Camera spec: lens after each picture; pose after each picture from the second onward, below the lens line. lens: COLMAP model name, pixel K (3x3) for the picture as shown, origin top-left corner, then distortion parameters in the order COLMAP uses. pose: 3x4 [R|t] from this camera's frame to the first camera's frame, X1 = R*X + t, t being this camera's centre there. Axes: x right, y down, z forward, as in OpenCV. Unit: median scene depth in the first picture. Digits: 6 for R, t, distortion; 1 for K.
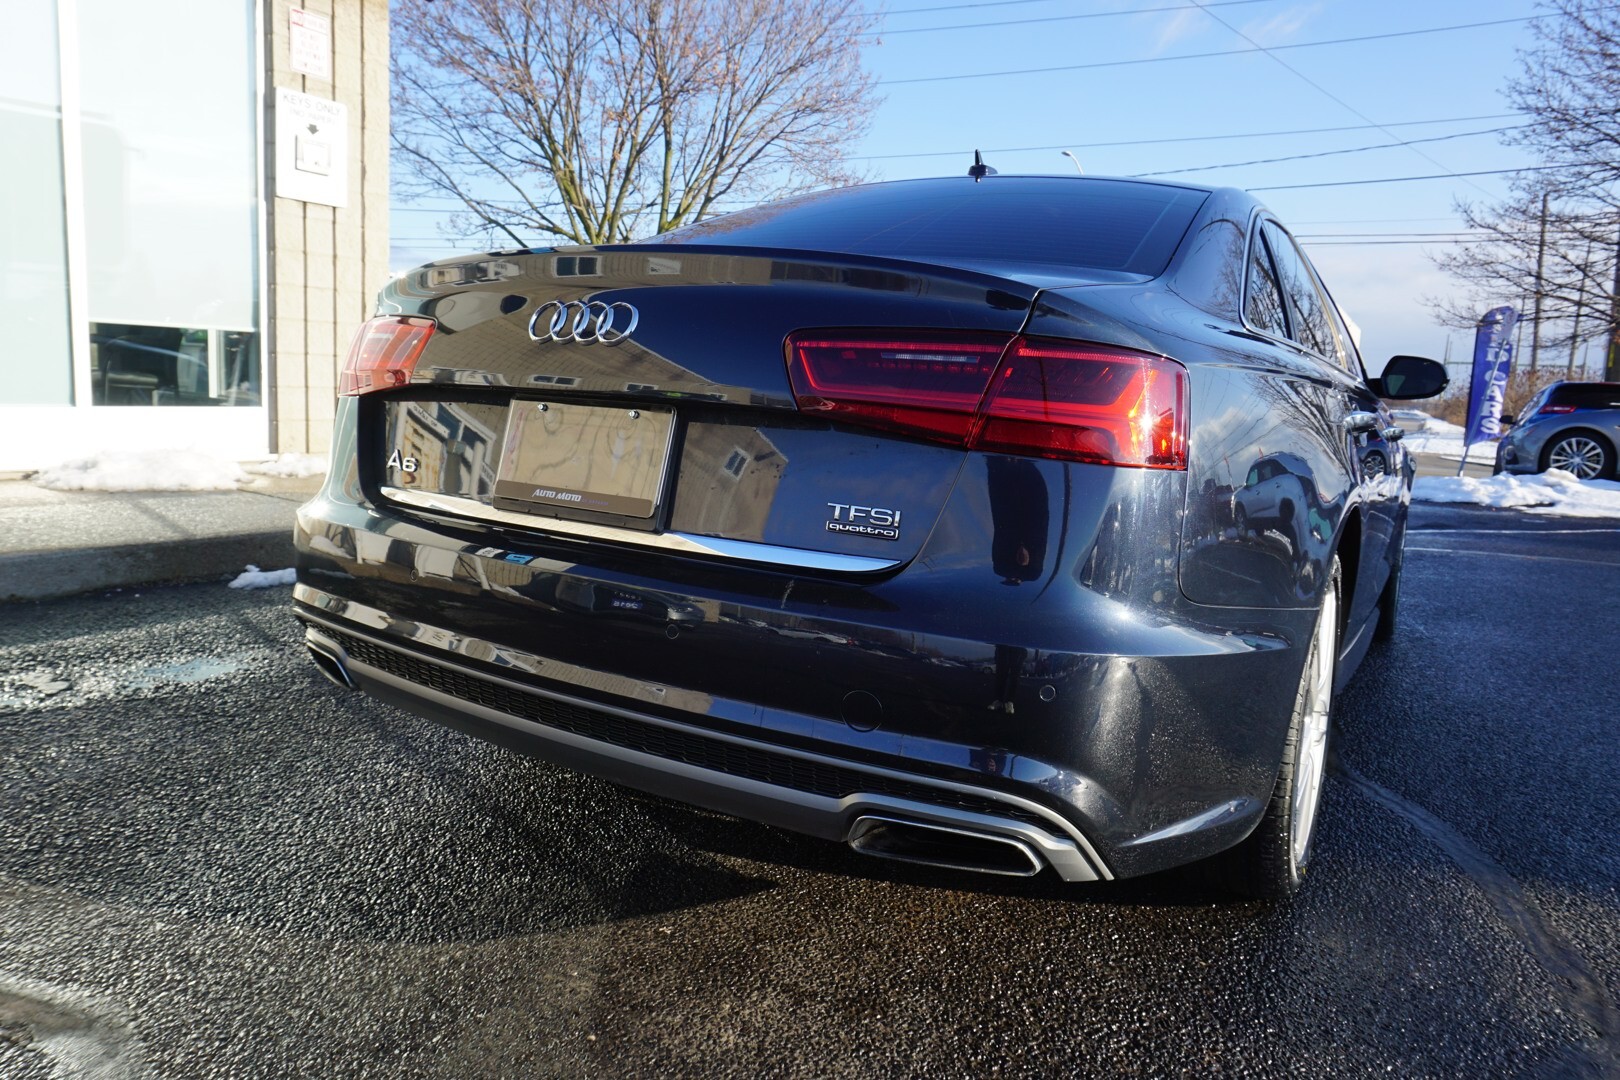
lens RADIAL K [[1048.4, 0, 795.9], [0, 1048.4, 529.9], [0, 0, 1]] dist [-0.025108, 0.018023]
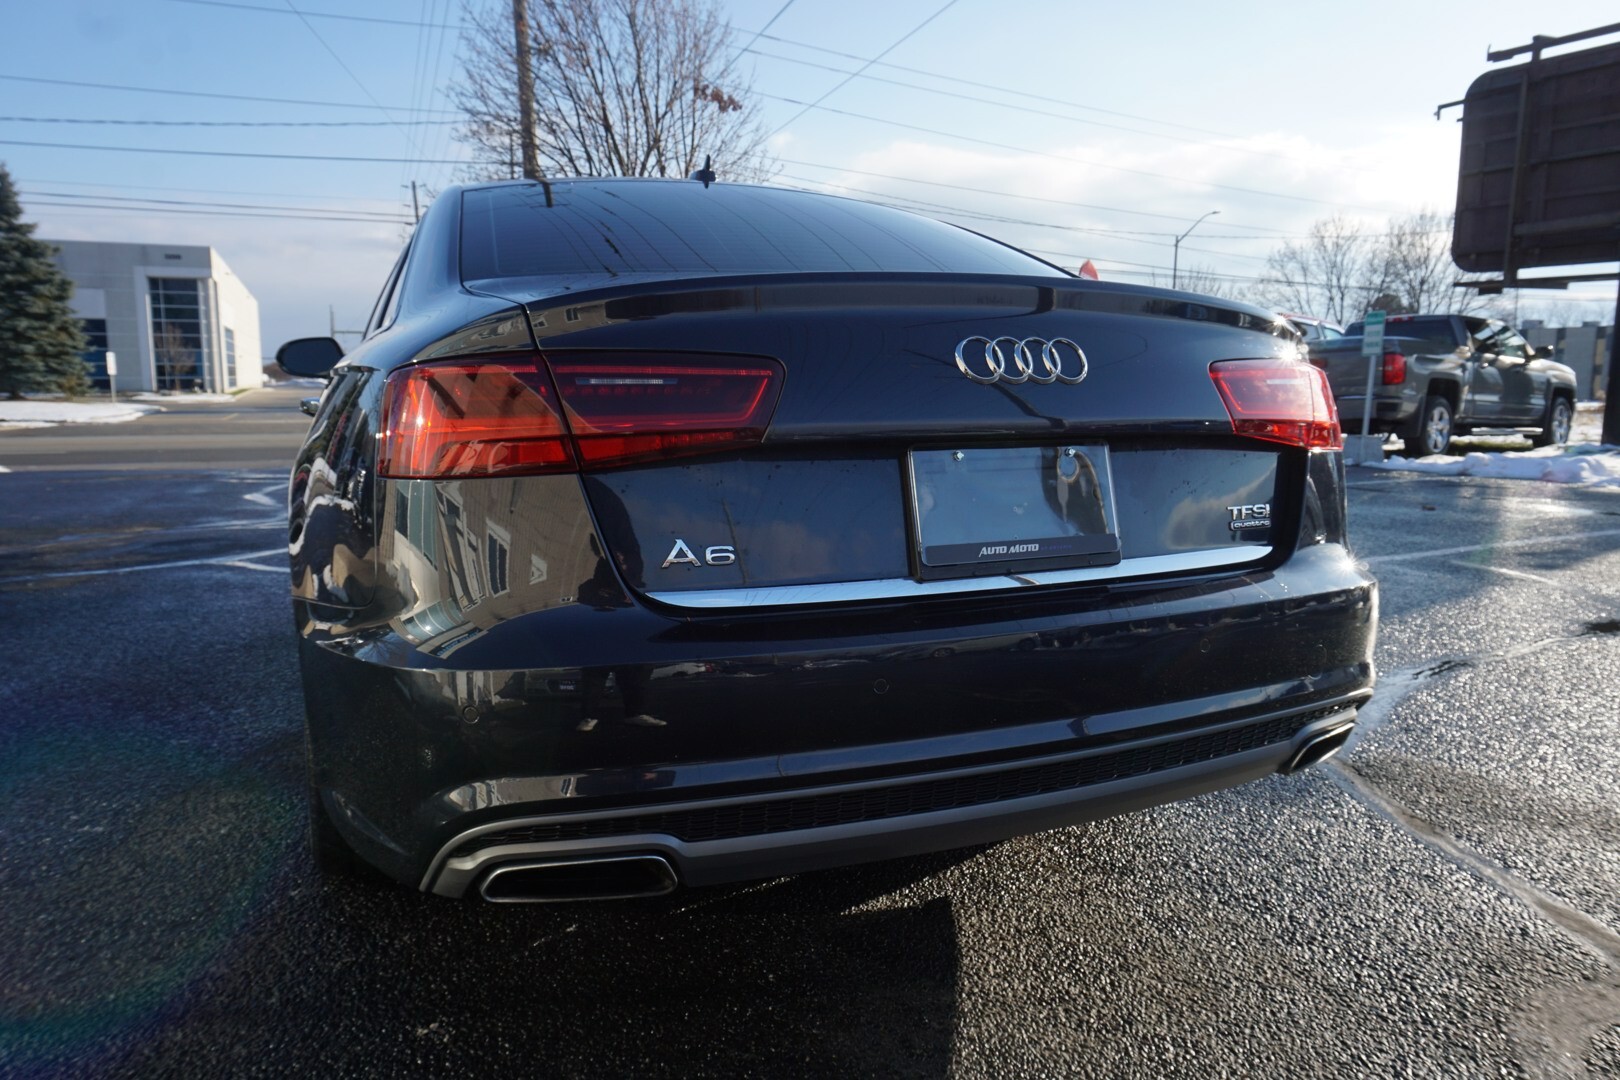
lens RADIAL K [[1048.4, 0, 814.0], [0, 1048.4, 534.3], [0, 0, 1]] dist [-0.025108, 0.018023]
pose [[0.607984, -0.171943, 0.775107, -0.137600], [0.152503, 0.983380, 0.098523, -0.021441], [-0.779165, 0.058306, 0.624101, 0.074710]]
